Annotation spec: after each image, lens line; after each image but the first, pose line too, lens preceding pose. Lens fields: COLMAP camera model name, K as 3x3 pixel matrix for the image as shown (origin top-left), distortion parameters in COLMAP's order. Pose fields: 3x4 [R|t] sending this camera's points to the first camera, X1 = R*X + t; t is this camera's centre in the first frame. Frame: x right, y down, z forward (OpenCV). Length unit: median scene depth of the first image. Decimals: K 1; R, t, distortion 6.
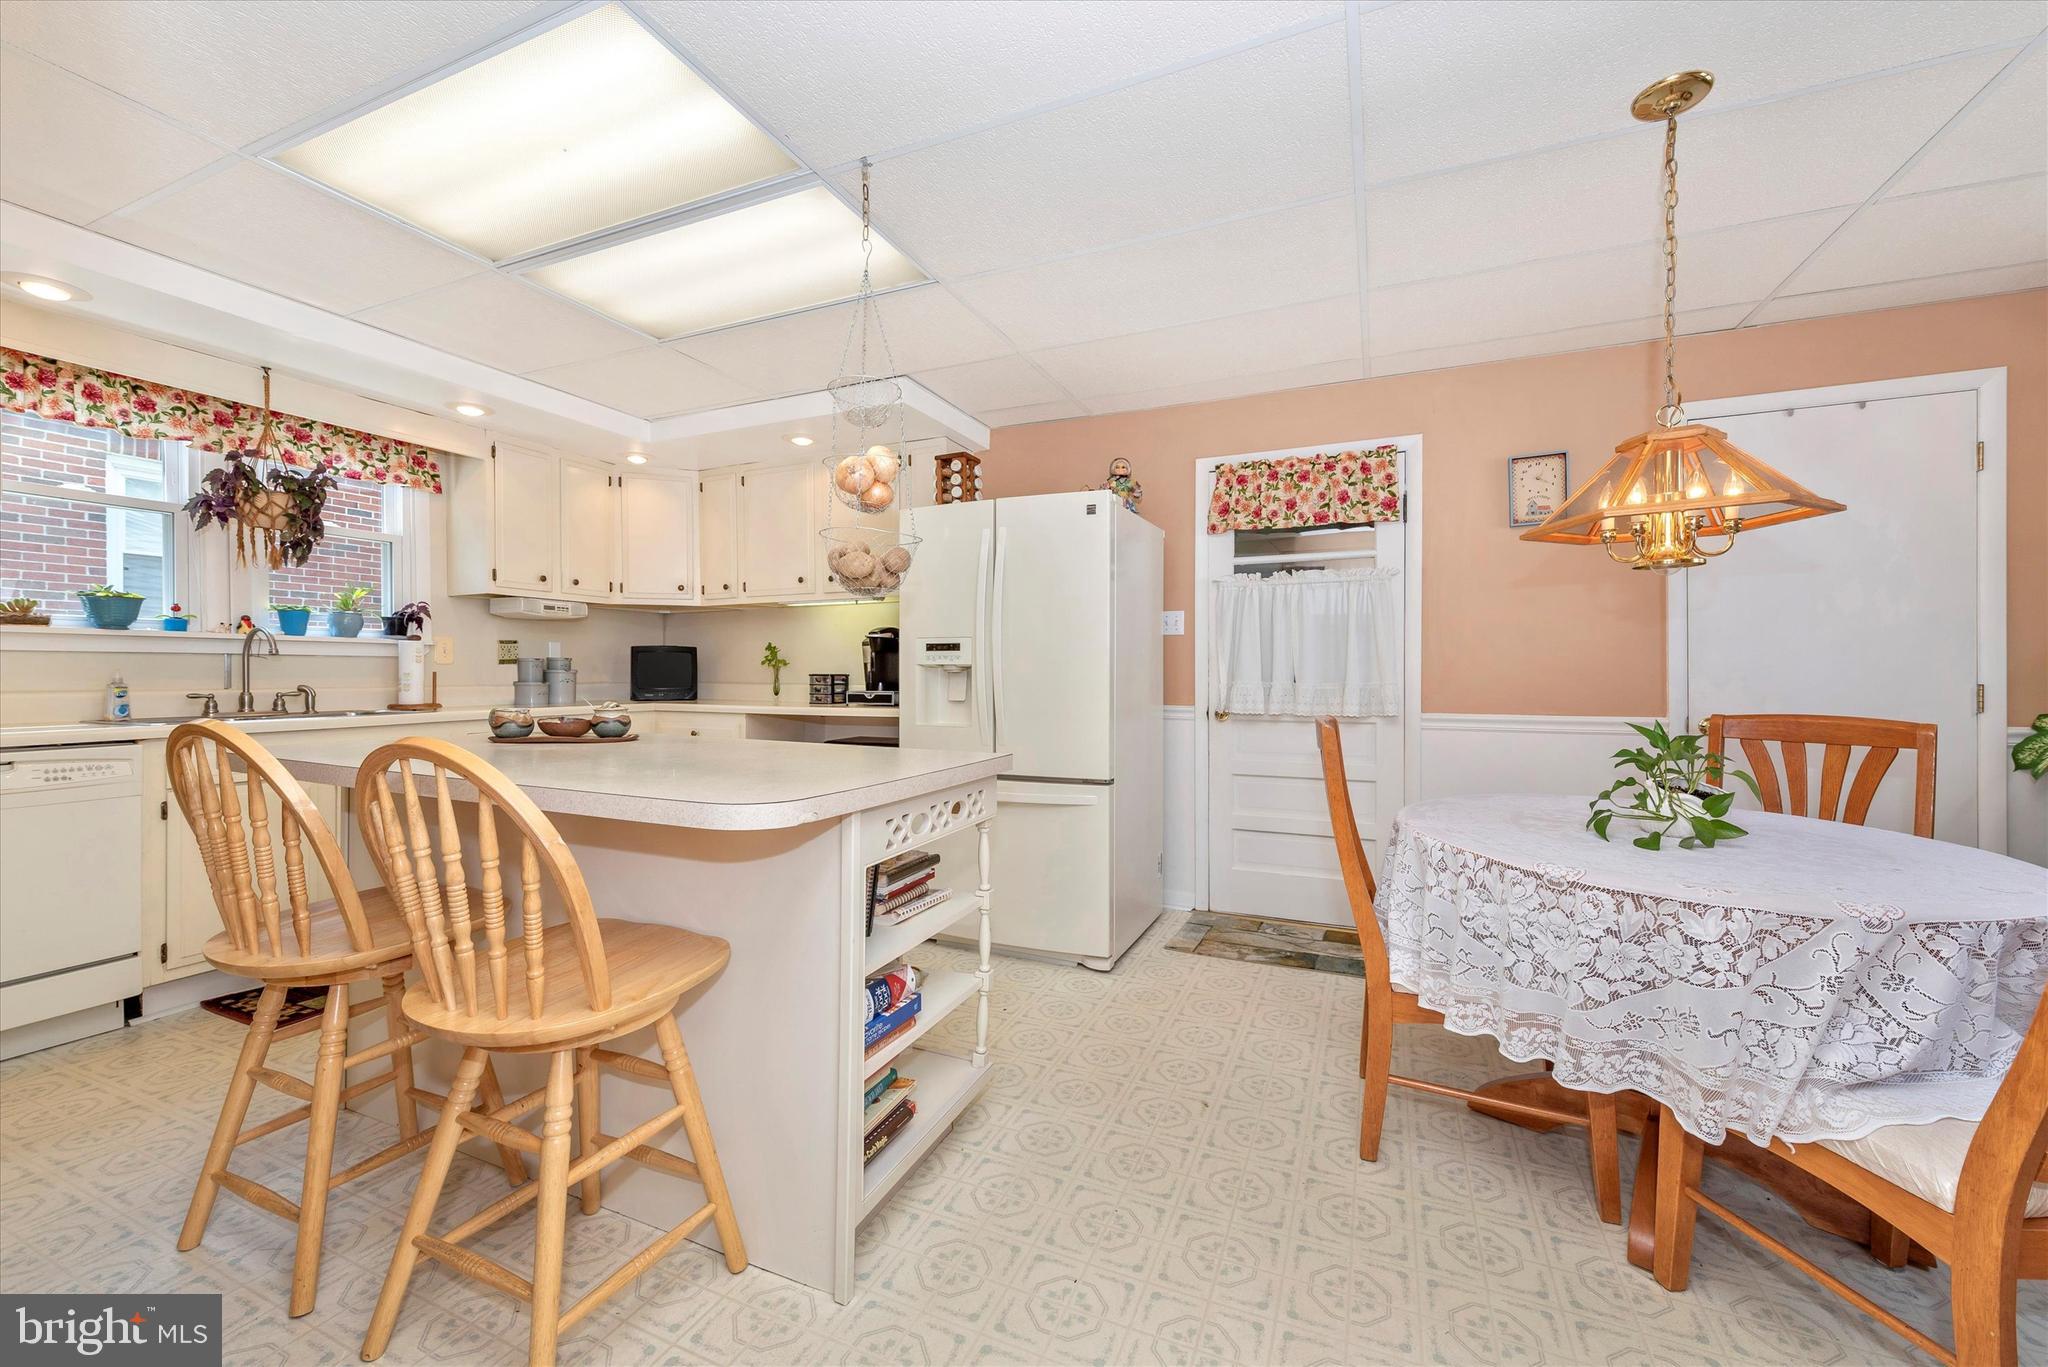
lens RADIAL K [[806.0, 0, 1022.3], [0, 806.0, 683.2], [0, 0, 1]] dist [0.006594, -0.001029]
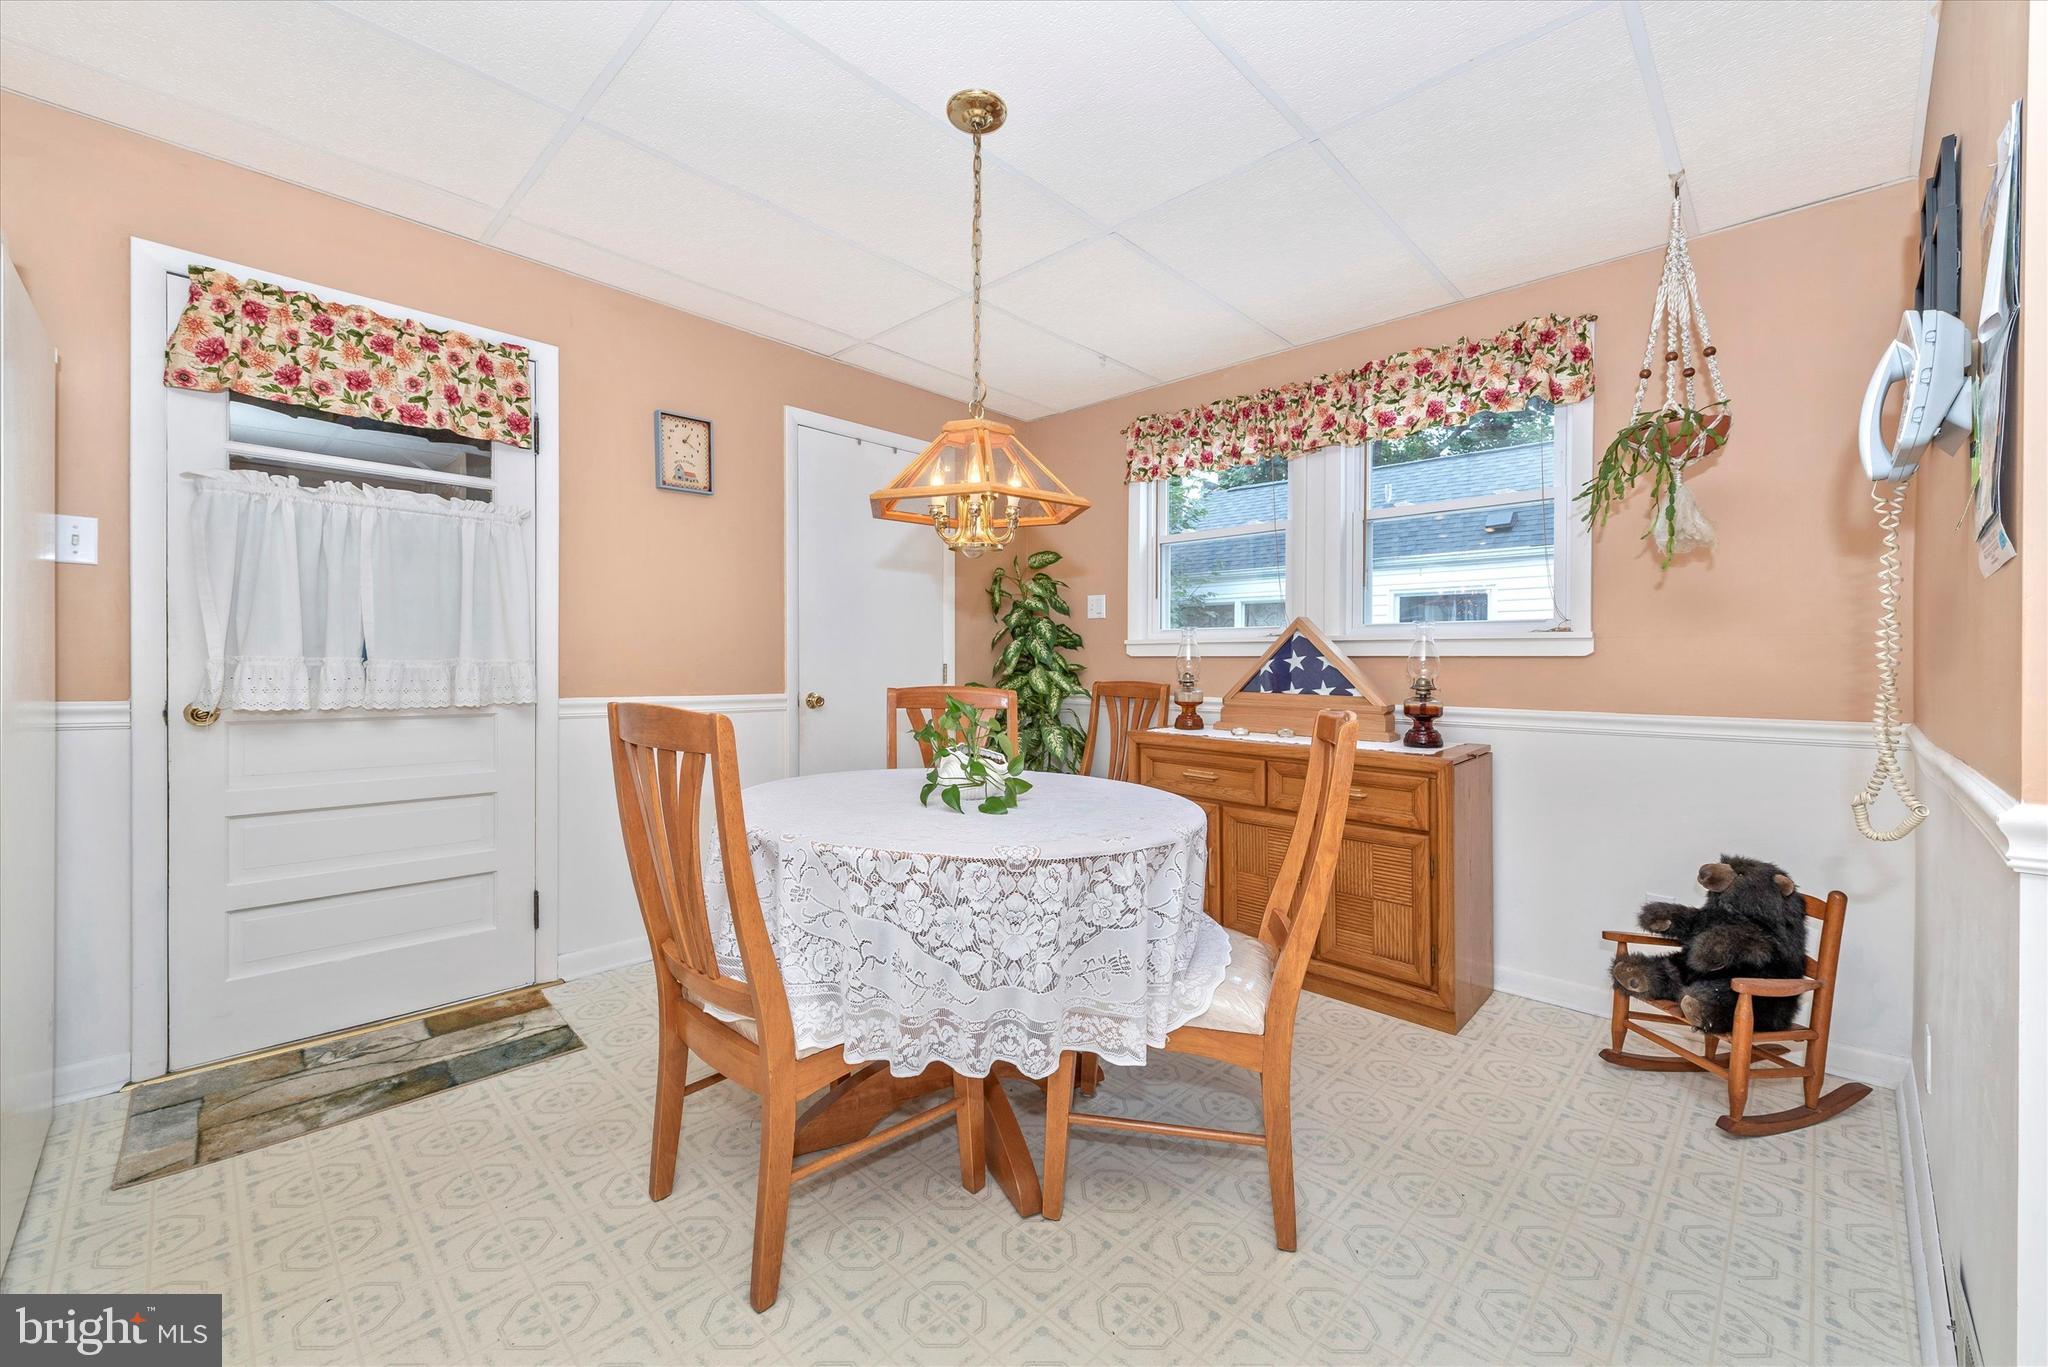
lens RADIAL K [[806.0, 0, 1030.0], [0, 806.0, 670.6], [0, 0, 1]] dist [0.006594, -0.001029]
pose [[0.344930, -0.002228, 0.938626, -0.092934], [-0.000157, 0.999997, 0.002431, 0.007808], [-0.938628, -0.000986, 0.344929, 0.287949]]
